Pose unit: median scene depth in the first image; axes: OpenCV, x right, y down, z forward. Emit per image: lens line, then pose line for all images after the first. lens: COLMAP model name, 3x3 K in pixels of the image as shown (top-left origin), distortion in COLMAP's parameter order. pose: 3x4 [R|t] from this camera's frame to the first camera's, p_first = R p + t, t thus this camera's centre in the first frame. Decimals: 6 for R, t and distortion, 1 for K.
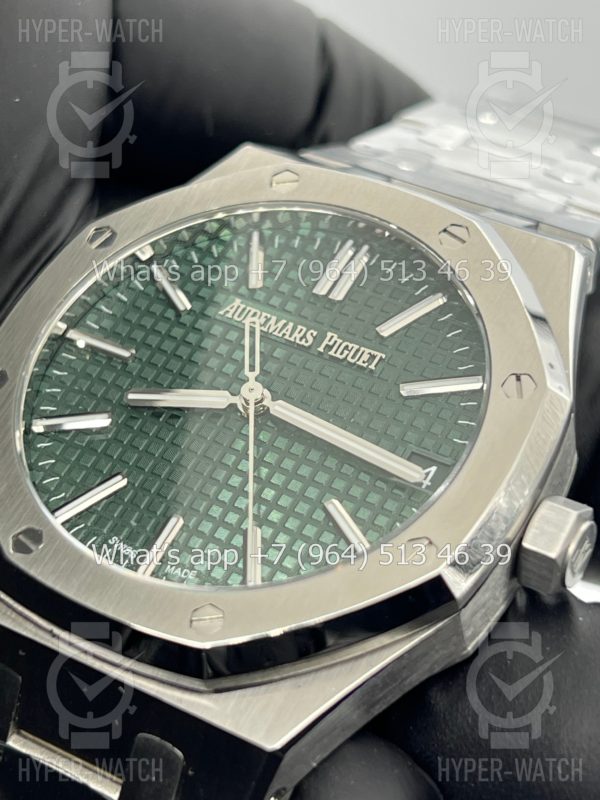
lens RADIAL K [[1914.5, 0, 300.0], [0, 1914.5, 400.0], [0, 0, 1]] dist [0.188413, -0.341328]
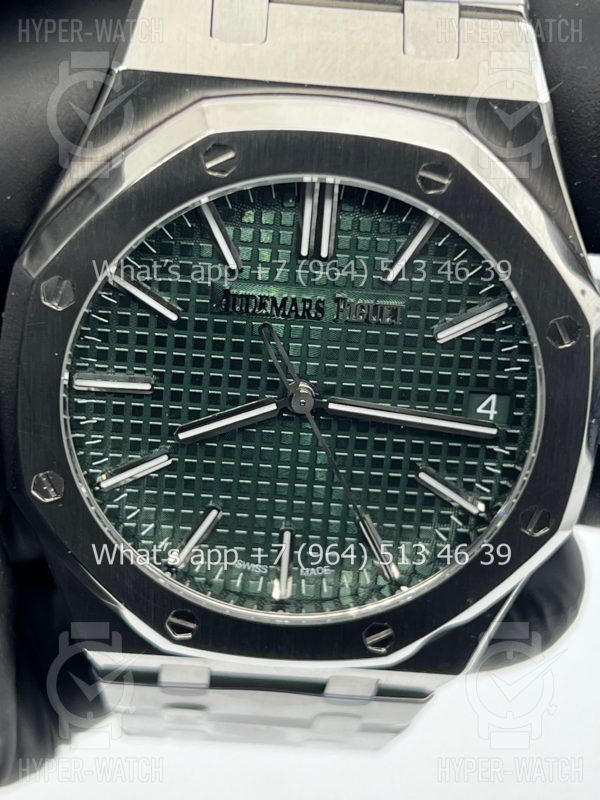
lens RADIAL K [[1914.5, 0, 300.0], [0, 1914.5, 400.0], [0, 0, 1]] dist [0.188413, -0.341328]
pose [[0.892167, -0.450987, 0.025483, -0.050447], [0.236439, 0.514318, 0.824362, -0.819481], [-0.384883, -0.729443, 0.565489, 0.428338]]
